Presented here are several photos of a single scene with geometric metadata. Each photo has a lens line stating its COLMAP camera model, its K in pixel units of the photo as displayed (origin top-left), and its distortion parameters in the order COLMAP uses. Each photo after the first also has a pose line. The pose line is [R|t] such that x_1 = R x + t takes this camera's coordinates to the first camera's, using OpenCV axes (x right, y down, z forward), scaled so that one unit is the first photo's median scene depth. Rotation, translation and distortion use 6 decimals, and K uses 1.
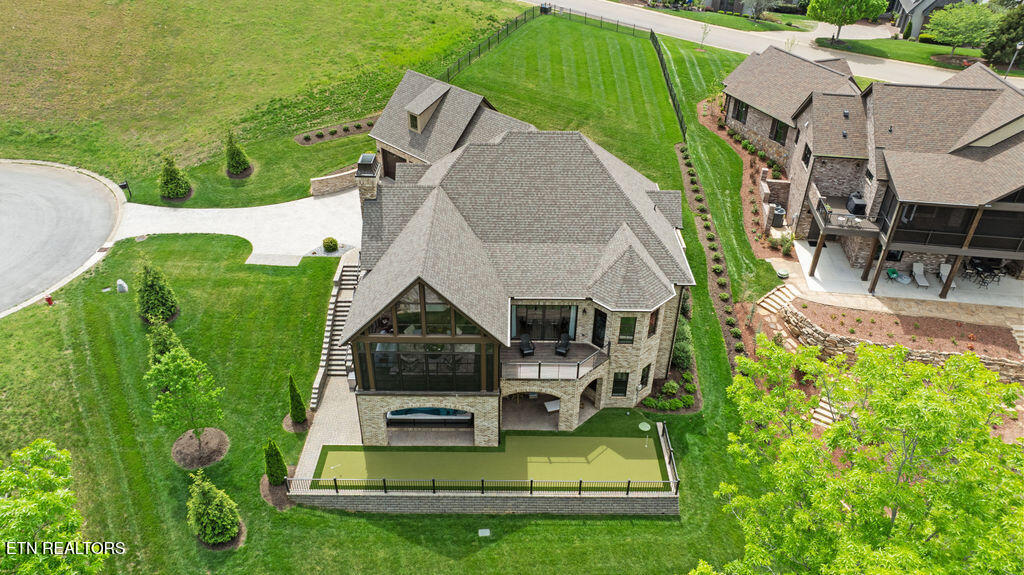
lens RADIAL K [[719.1, 0, 507.6], [0, 719.1, 289.2], [0, 0, 1]] dist [-0.010490, 0.014966]
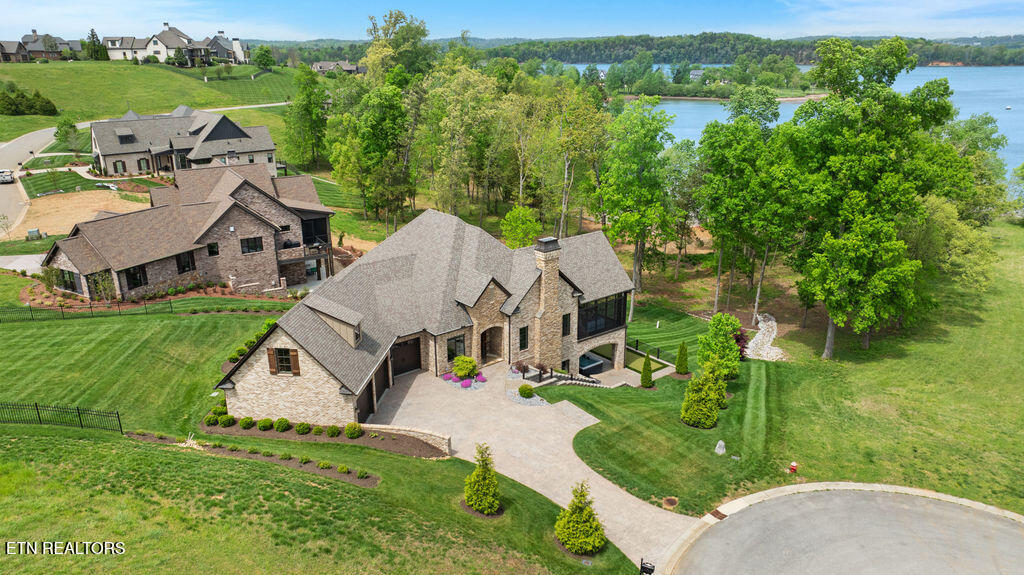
lens RADIAL K [[719.1, 0, 513.2], [0, 719.1, 286.9], [0, 0, 1]] dist [-0.010490, 0.014966]
pose [[-0.624578, -0.255837, 0.737868, -0.862789], [0.435126, 0.670579, 0.600824, -0.707108], [-0.648512, 0.696327, -0.307508, 1.129930]]
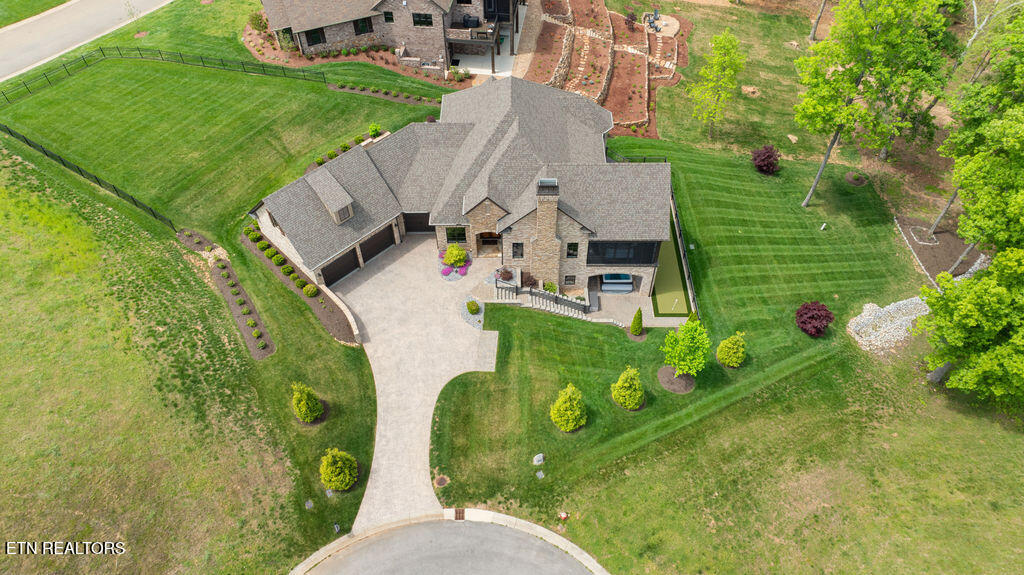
lens RADIAL K [[719.1, 0, 508.6], [0, 719.1, 284.9], [0, 0, 1]] dist [-0.010490, 0.014966]
pose [[0.001745, -0.775908, 0.630844, -0.855711], [0.568050, 0.519950, 0.637943, -0.704840], [-0.822992, 0.357238, 0.441662, 0.418053]]
